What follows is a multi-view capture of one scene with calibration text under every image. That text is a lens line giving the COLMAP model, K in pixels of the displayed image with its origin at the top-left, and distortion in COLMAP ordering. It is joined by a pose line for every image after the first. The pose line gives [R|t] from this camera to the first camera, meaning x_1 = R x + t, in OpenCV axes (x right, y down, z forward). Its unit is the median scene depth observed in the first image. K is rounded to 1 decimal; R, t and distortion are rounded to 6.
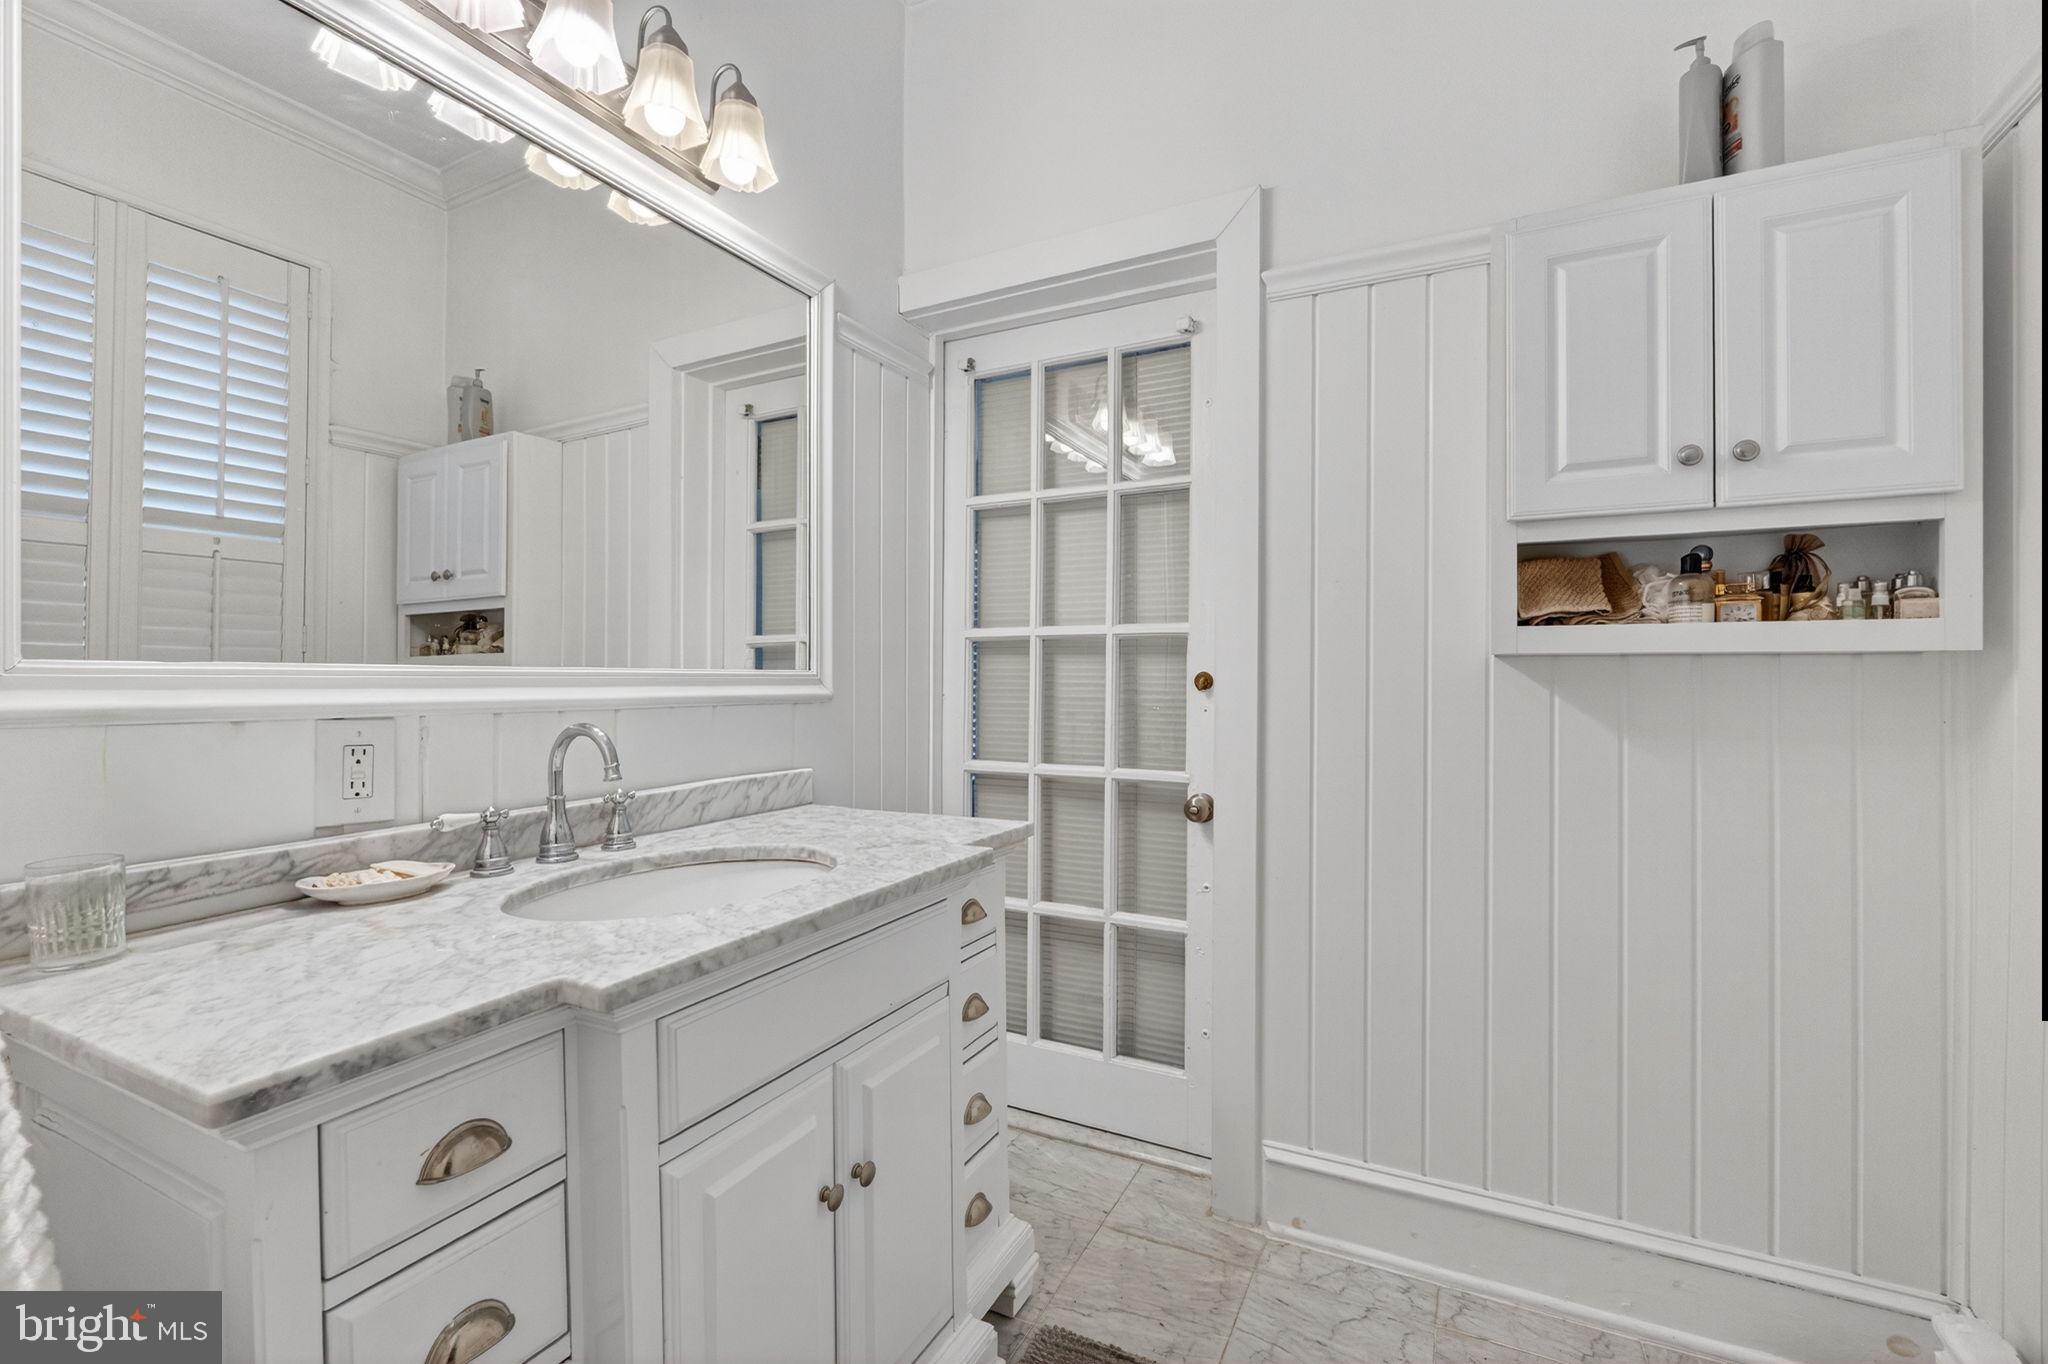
lens RADIAL K [[895.0, 0, 1025.7], [0, 895.0, 689.7], [0, 0, 1]] dist [-0.004217, -0.000172]
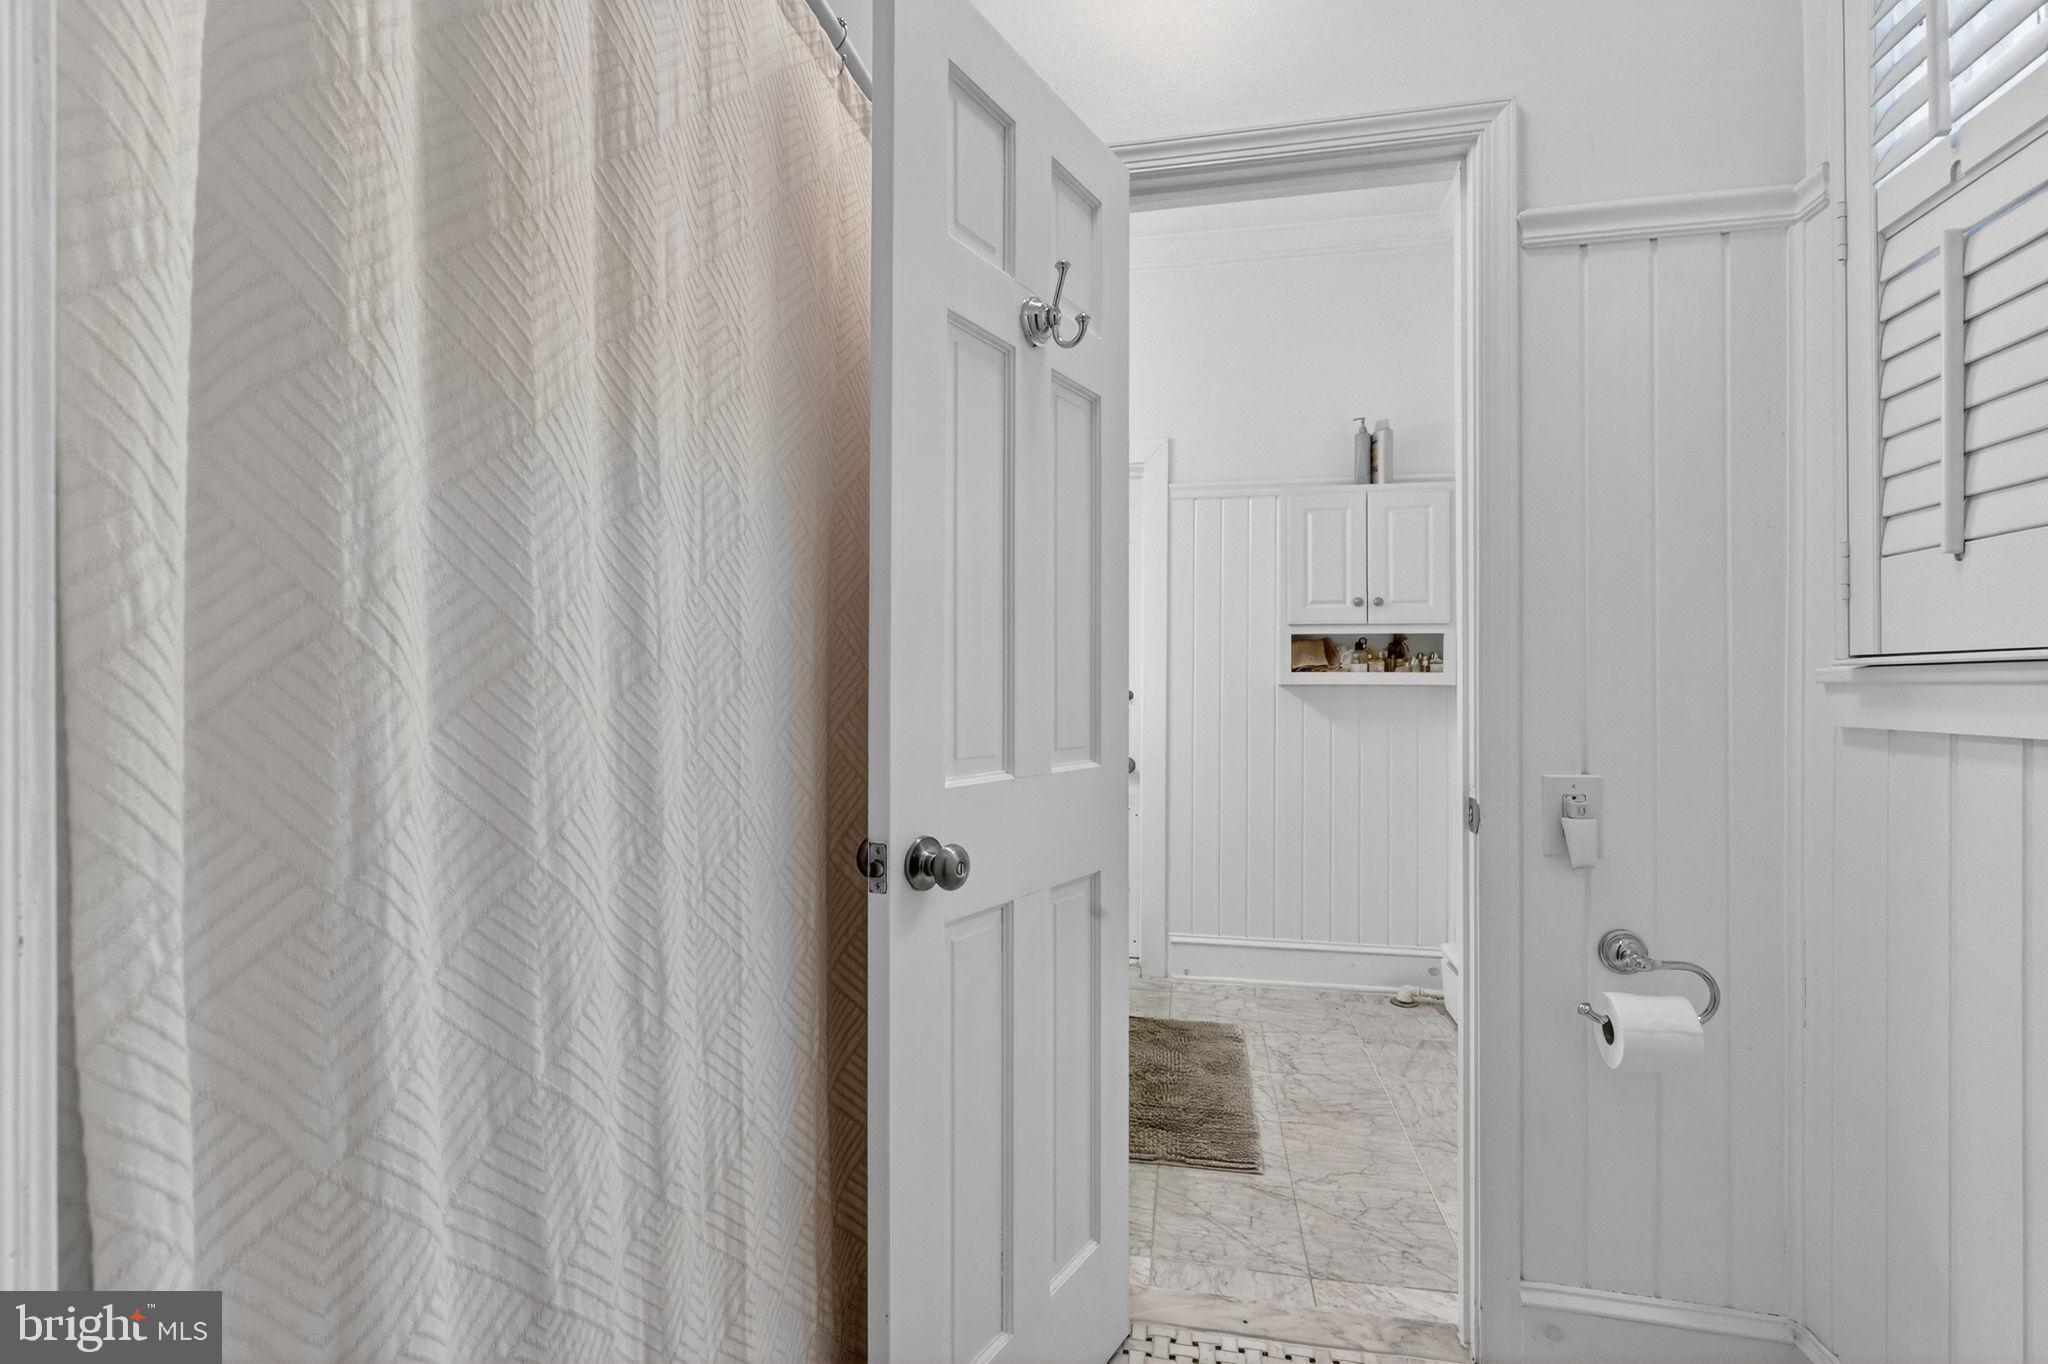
lens RADIAL K [[895.0, 0, 1025.7], [0, 895.0, 689.7], [0, 0, 1]] dist [-0.004217, -0.000172]
pose [[0.960343, 0.000062, 0.278821, -0.732194], [-0.000009, 1.000000, -0.000192, -0.027535], [-0.278821, 0.000182, 0.960343, -0.987813]]
